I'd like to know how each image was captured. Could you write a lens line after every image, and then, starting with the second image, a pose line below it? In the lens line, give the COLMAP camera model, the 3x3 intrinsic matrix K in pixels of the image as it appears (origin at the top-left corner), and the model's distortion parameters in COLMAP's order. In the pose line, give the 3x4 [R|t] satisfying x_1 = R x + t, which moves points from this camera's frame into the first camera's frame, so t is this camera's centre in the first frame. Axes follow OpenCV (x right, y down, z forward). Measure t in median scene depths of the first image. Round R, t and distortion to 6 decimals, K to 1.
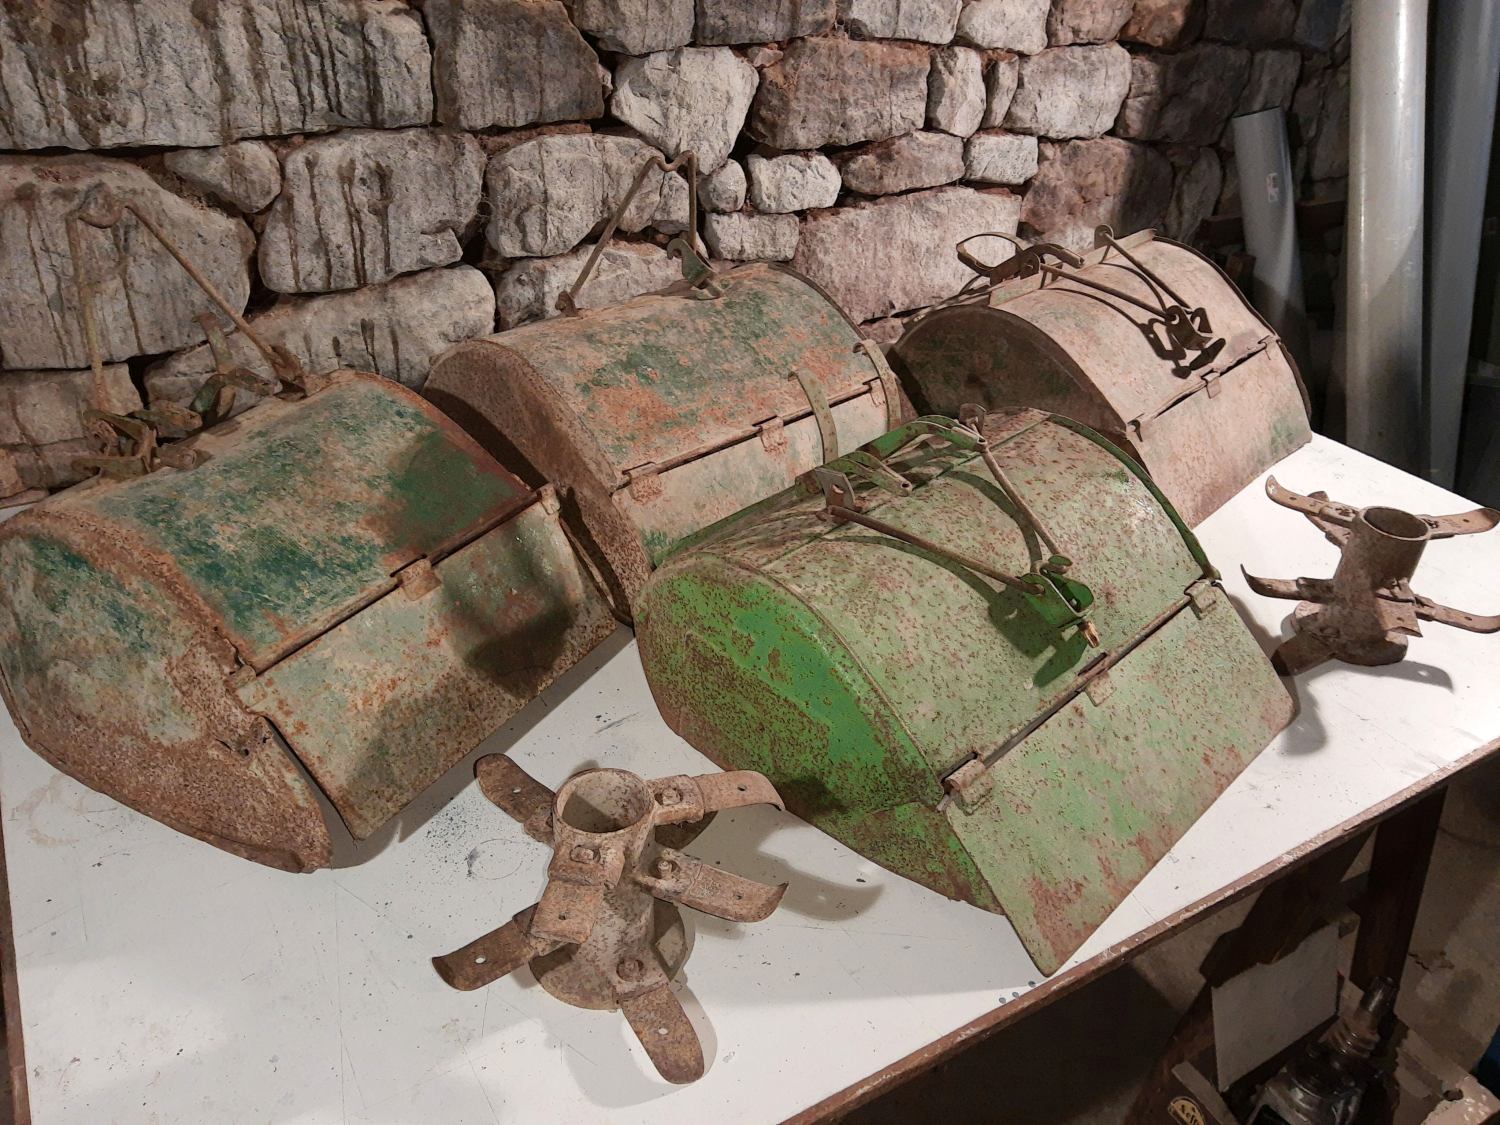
lens RADIAL K [[1191.7, 0, 742.7], [0, 1191.7, 564.0], [0, 0, 1]] dist [-0.037429, 0.052468]
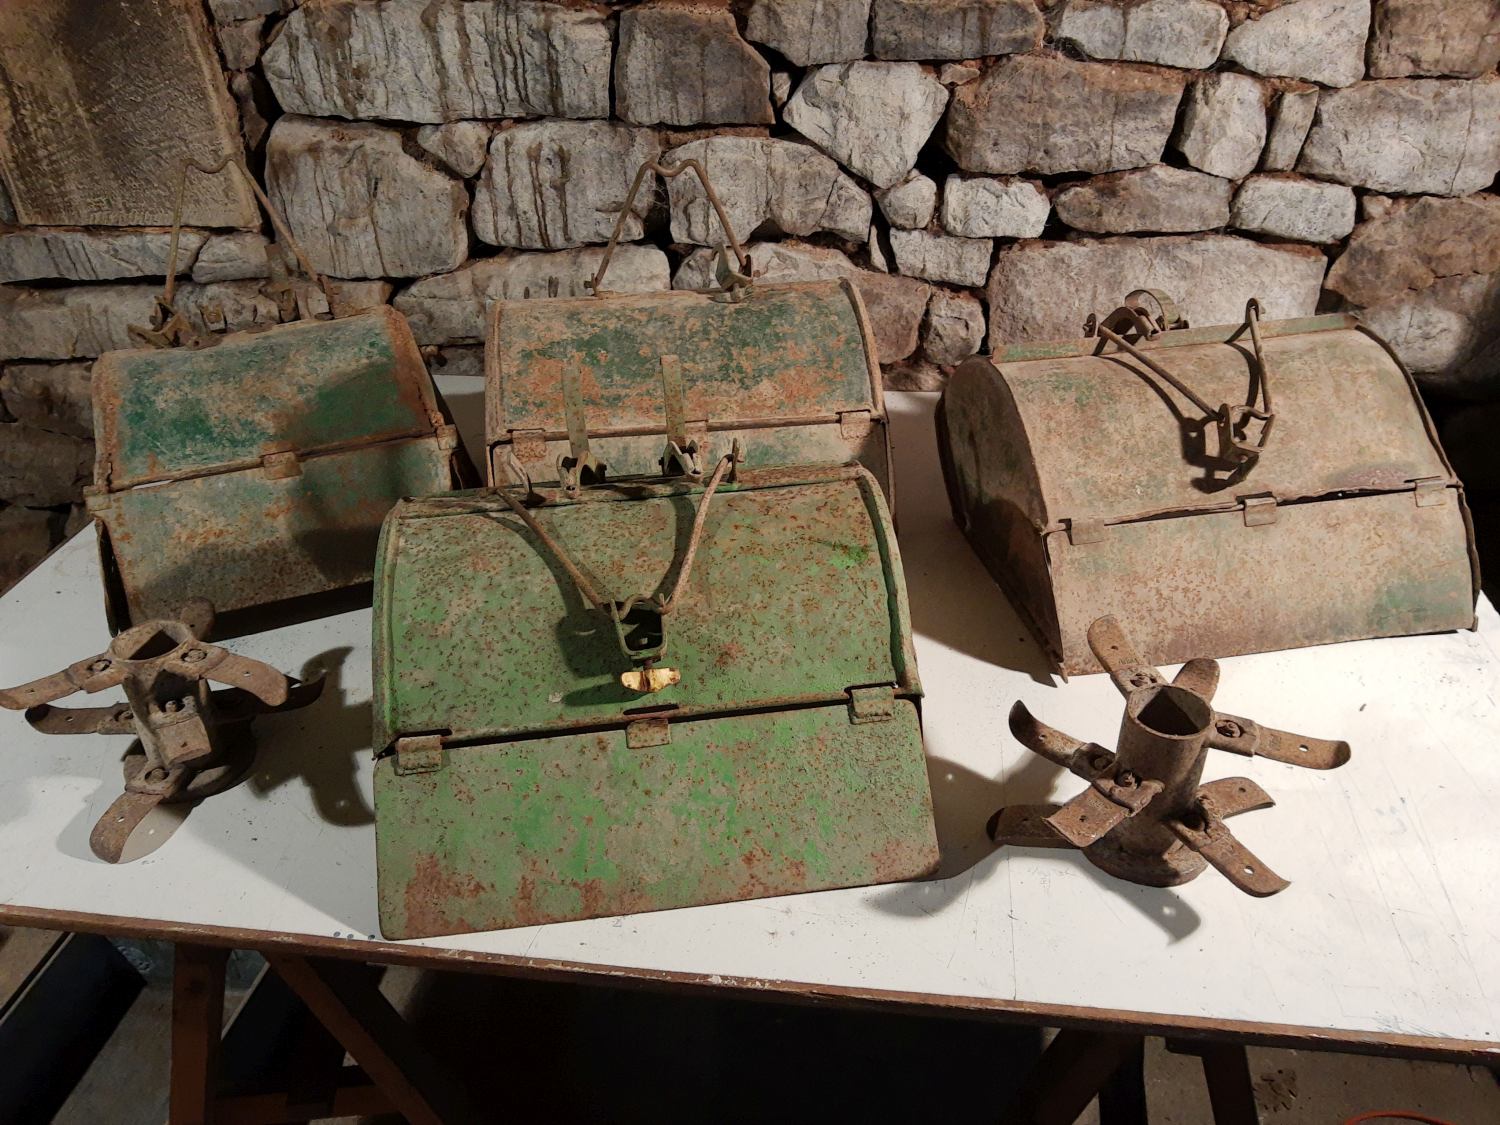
lens RADIAL K [[1183.2, 0, 743.0], [0, 1183.2, 564.2], [0, 0, 1]] dist [-0.043160, 0.056773]
pose [[0.781888, 0.280947, -0.556525, 0.574973], [-0.275493, 0.956516, 0.095819, -0.096933], [0.559245, 0.078399, 0.825287, 0.154256]]
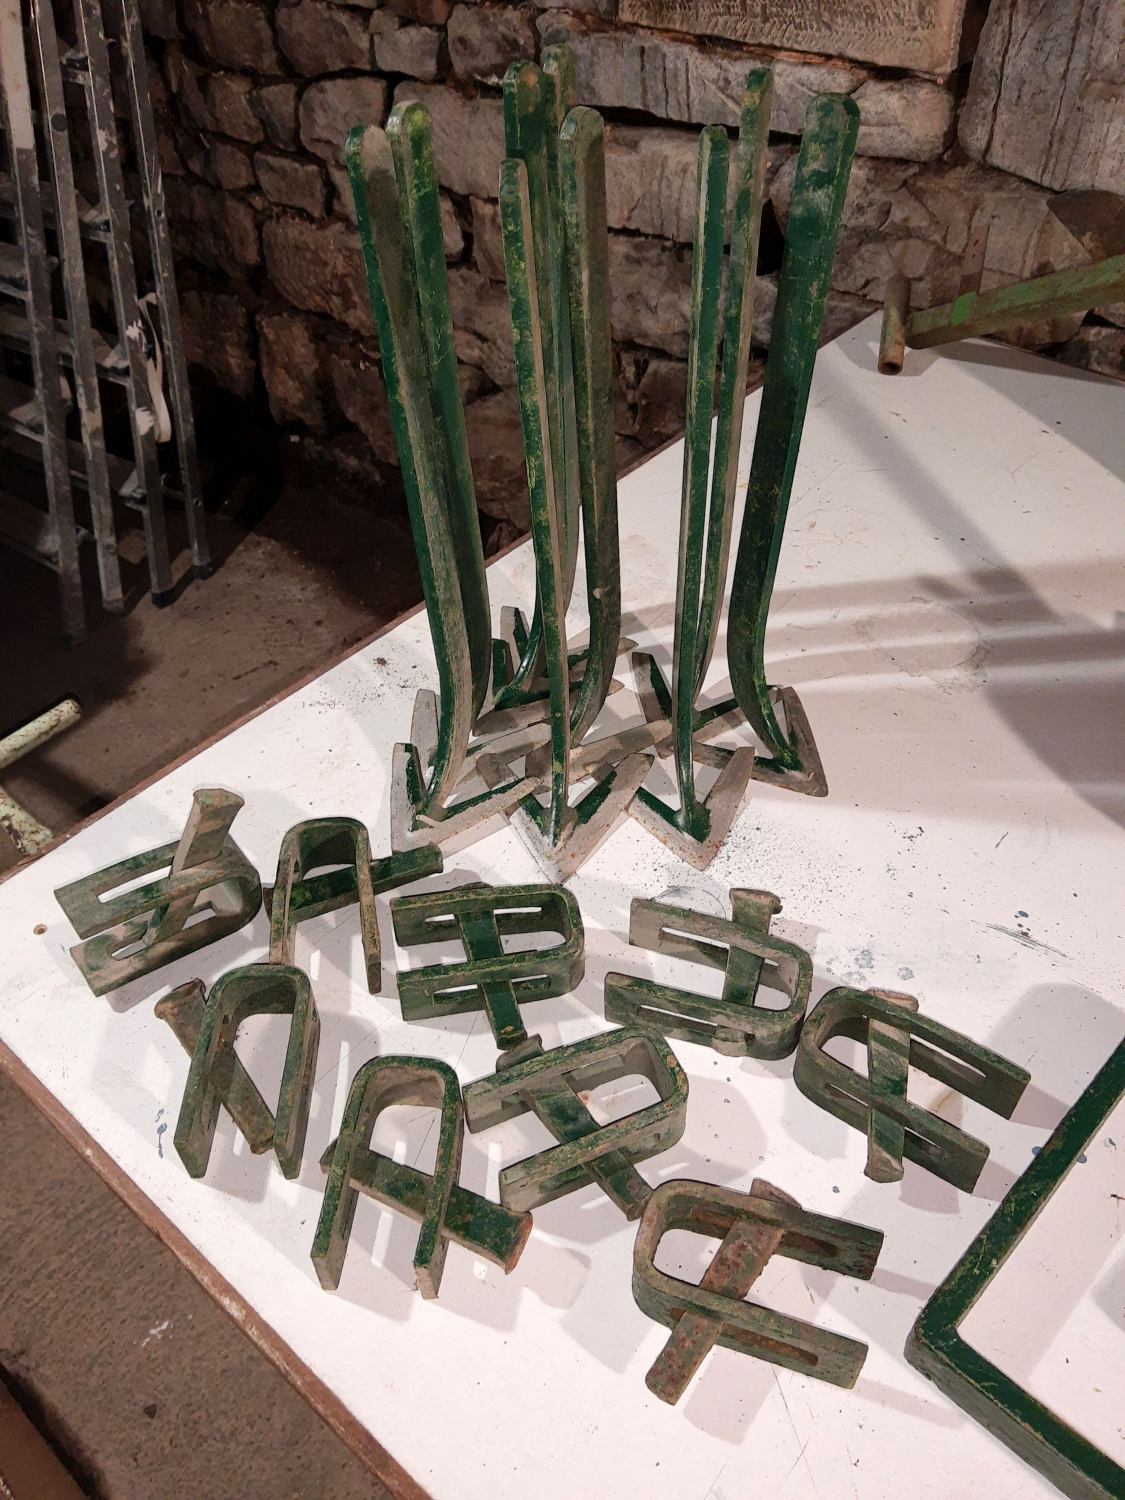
lens RADIAL K [[1186.0, 0, 554.5], [0, 1186.0, 738.0], [0, 0, 1]] dist [-0.003384, -0.000317]
pose [[0.306028, 0.613970, -0.727590, 0.144739], [-0.456878, 0.765214, 0.453553, -0.080833], [0.835230, 0.193620, 0.514686, 0.330840]]
